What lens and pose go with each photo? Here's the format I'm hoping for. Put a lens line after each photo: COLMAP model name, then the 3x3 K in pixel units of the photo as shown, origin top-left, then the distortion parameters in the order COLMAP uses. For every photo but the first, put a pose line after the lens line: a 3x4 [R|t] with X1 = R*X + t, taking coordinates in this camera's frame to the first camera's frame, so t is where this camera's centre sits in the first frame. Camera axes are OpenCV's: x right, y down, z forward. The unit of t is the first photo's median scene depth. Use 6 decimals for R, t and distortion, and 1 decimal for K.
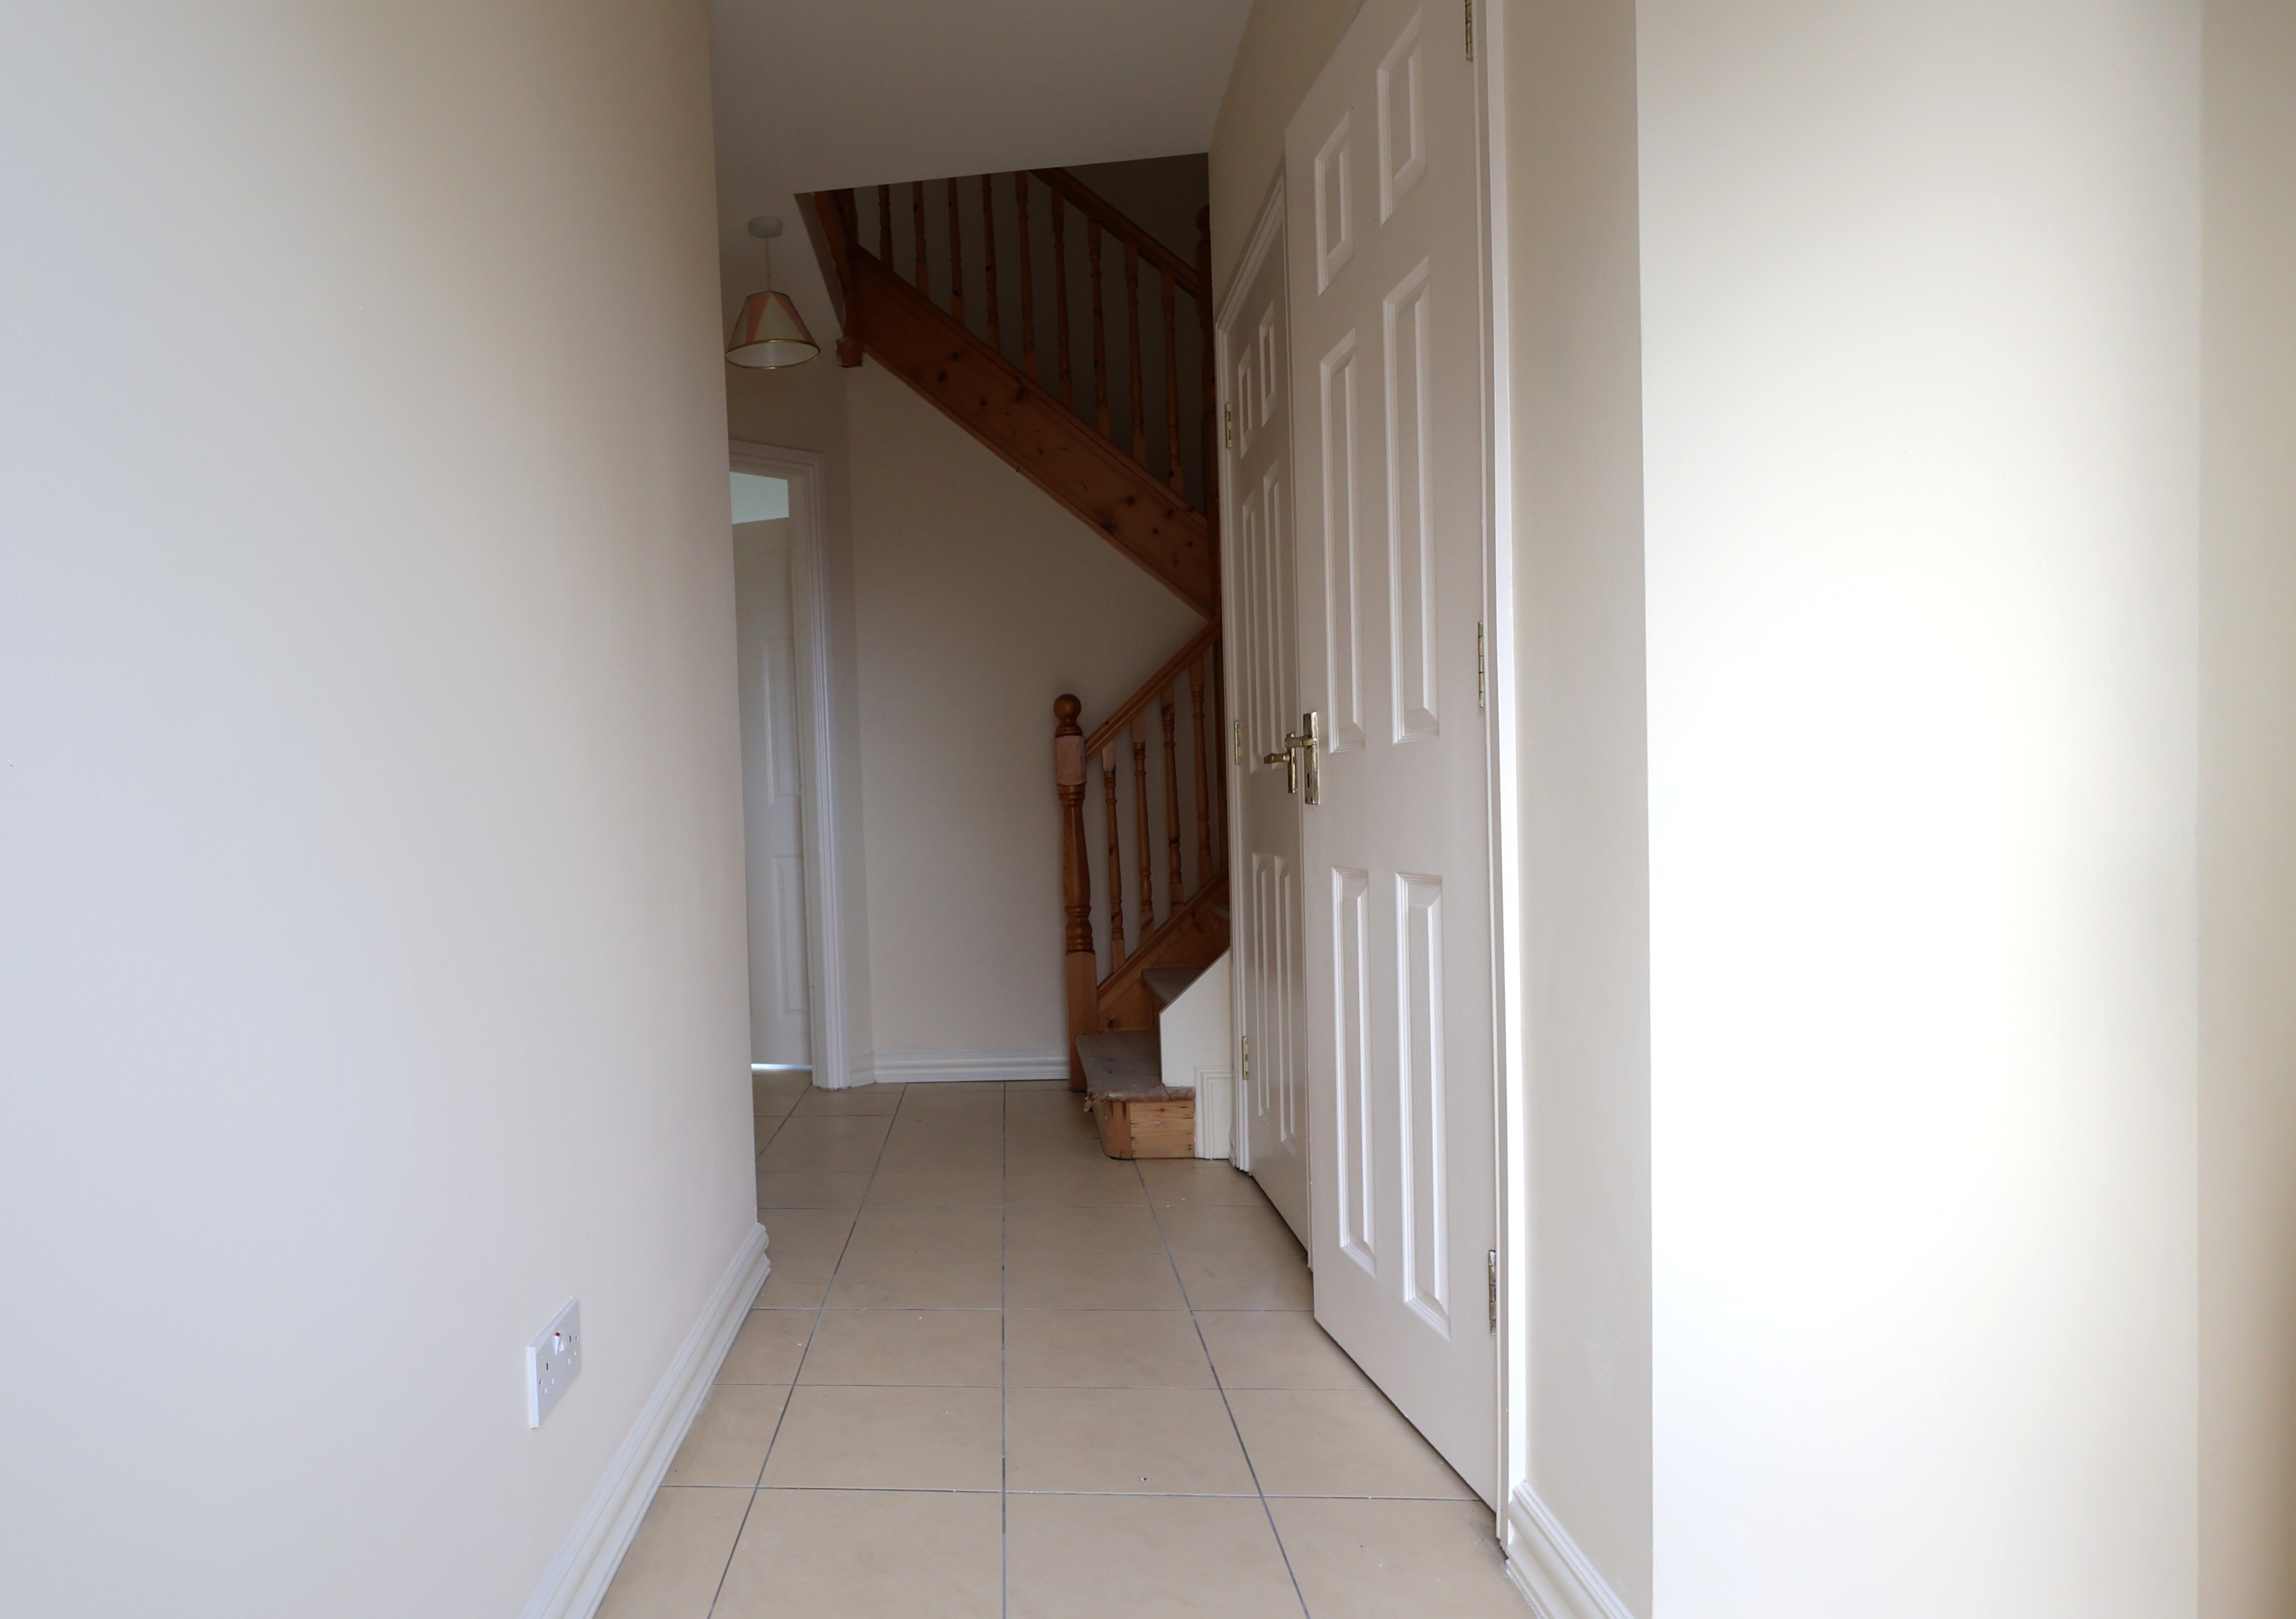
lens RADIAL K [[935.8, 0, 1145.7], [0, 935.8, 798.1], [0, 0, 1]] dist [-0.020056, -0.000017]
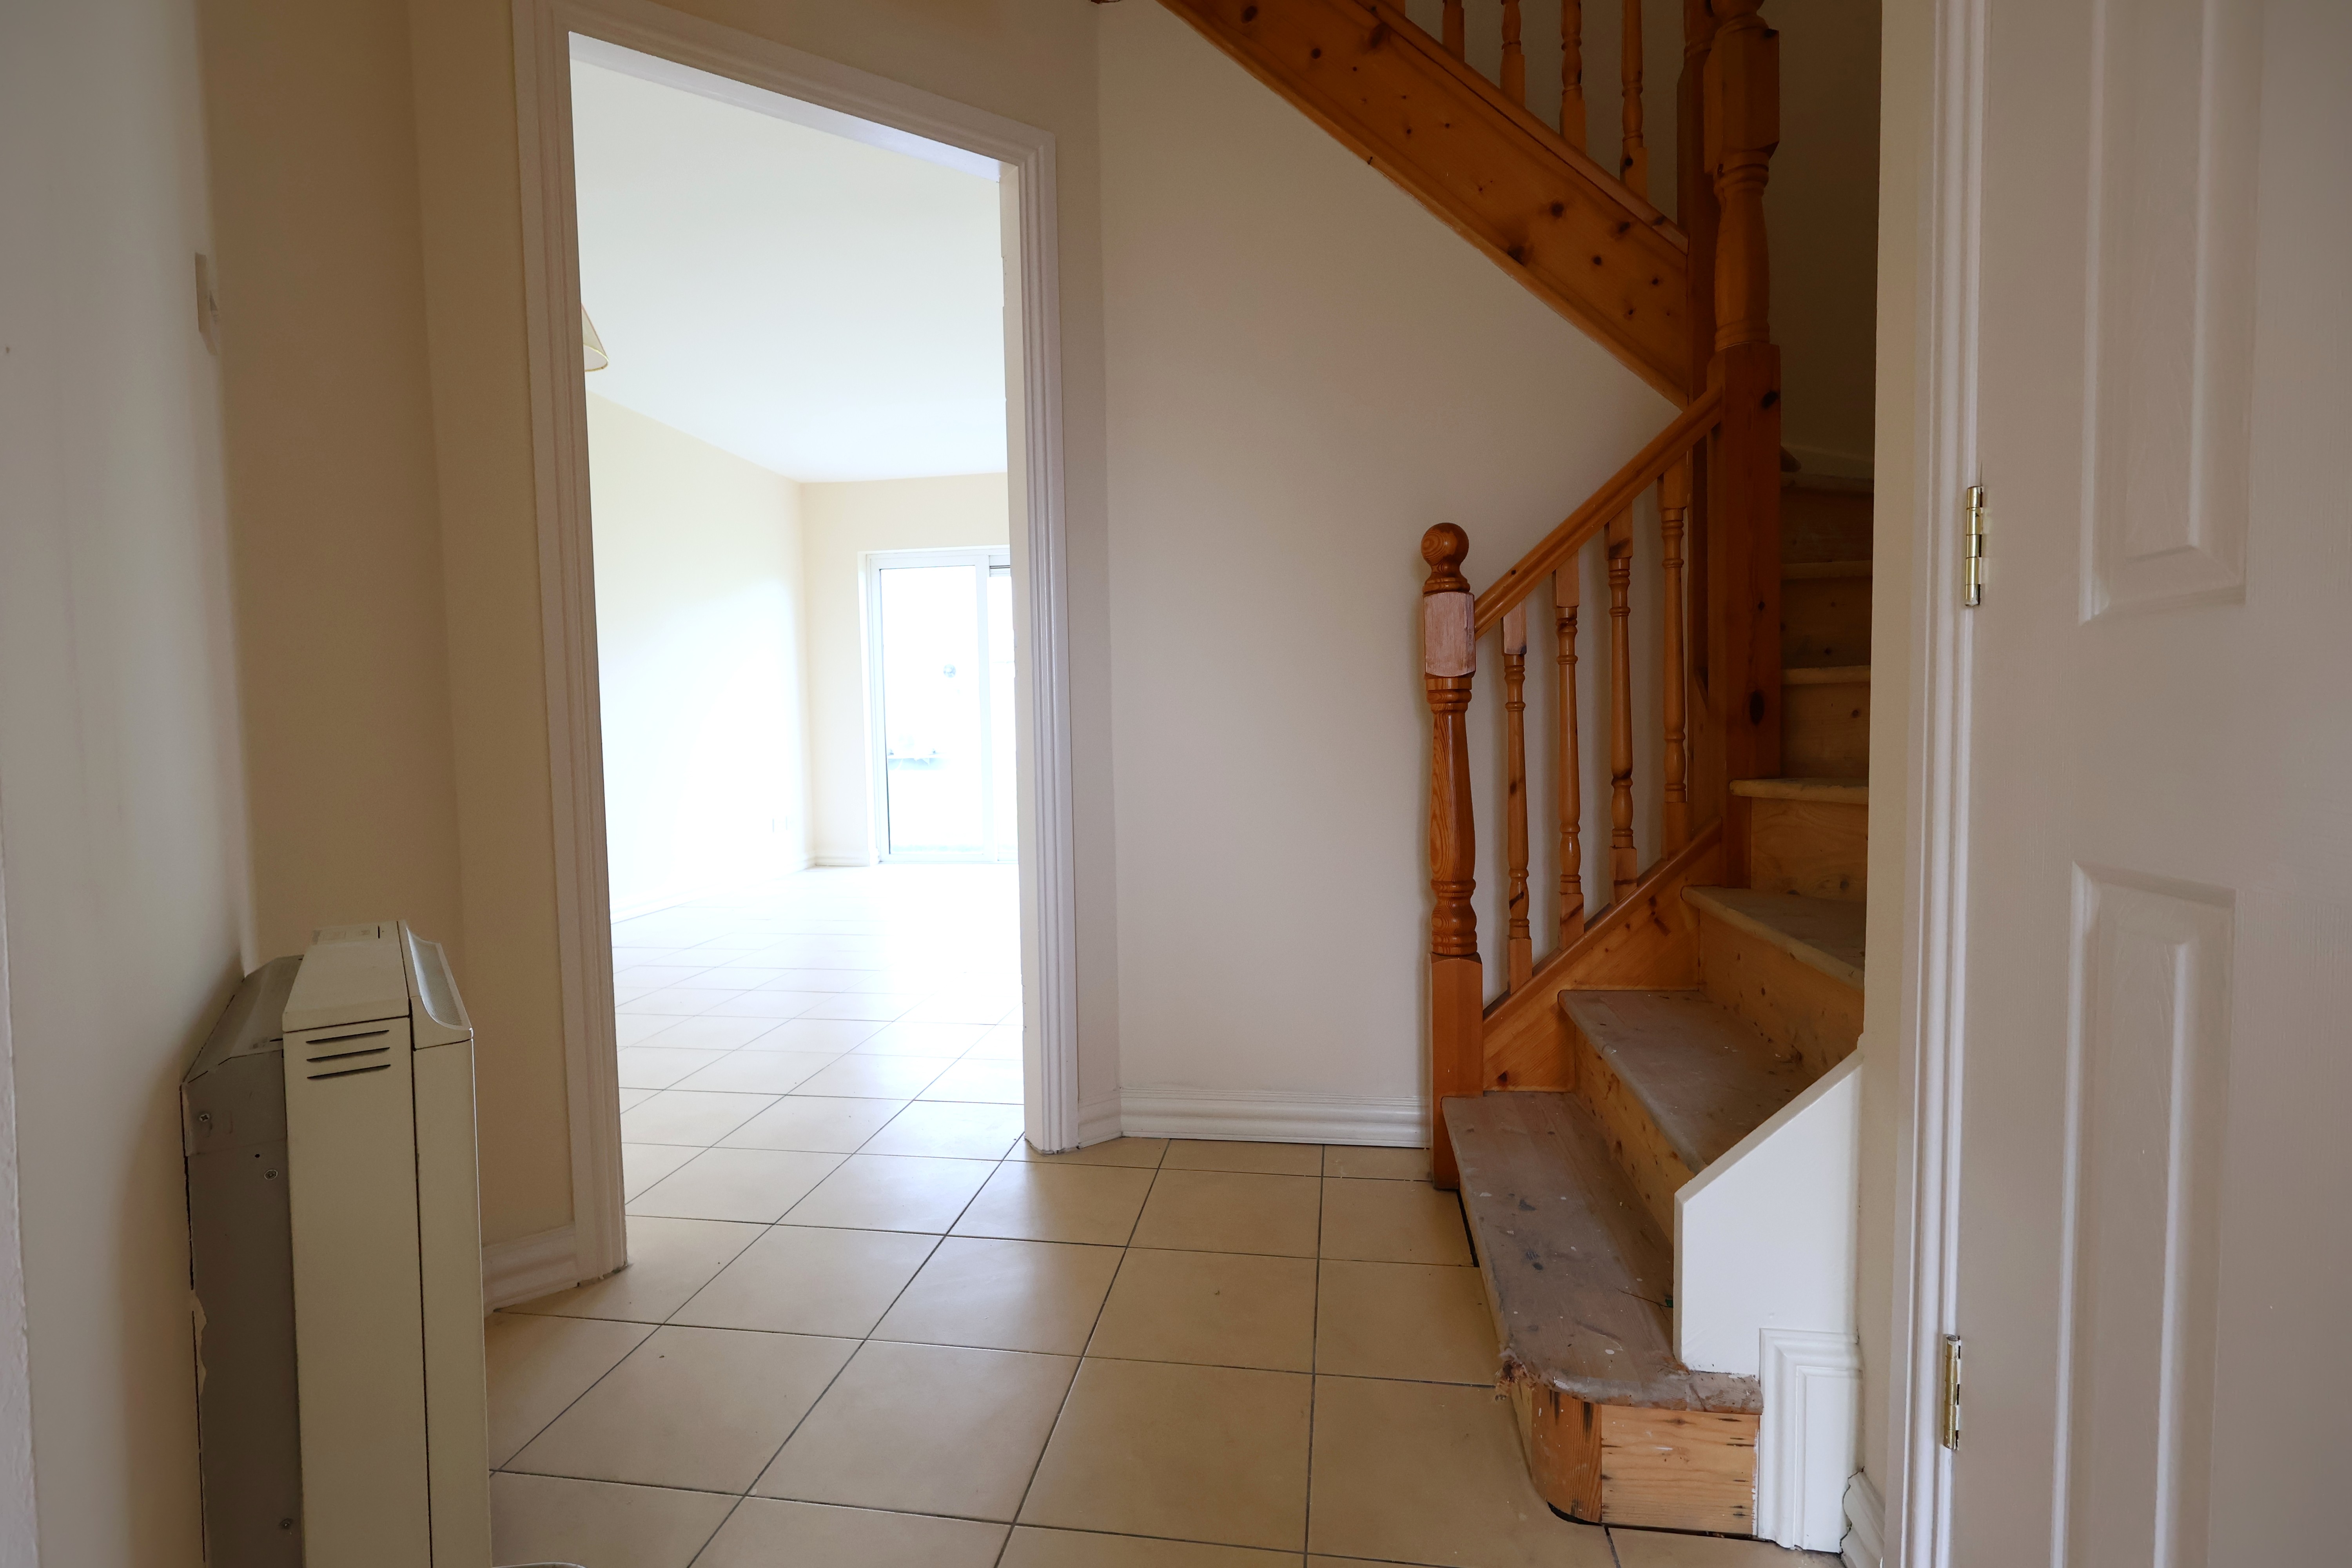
lens RADIAL K [[1072.7, 0, 1167.8], [0, 1072.7, 778.2], [0, 0, 1]] dist [-0.004414, -0.000648]
pose [[0.952672, 0.034918, -0.301988, -0.040257], [-0.015182, 0.997607, 0.067456, 0.006438], [0.303621, -0.059678, 0.950922, 0.288034]]
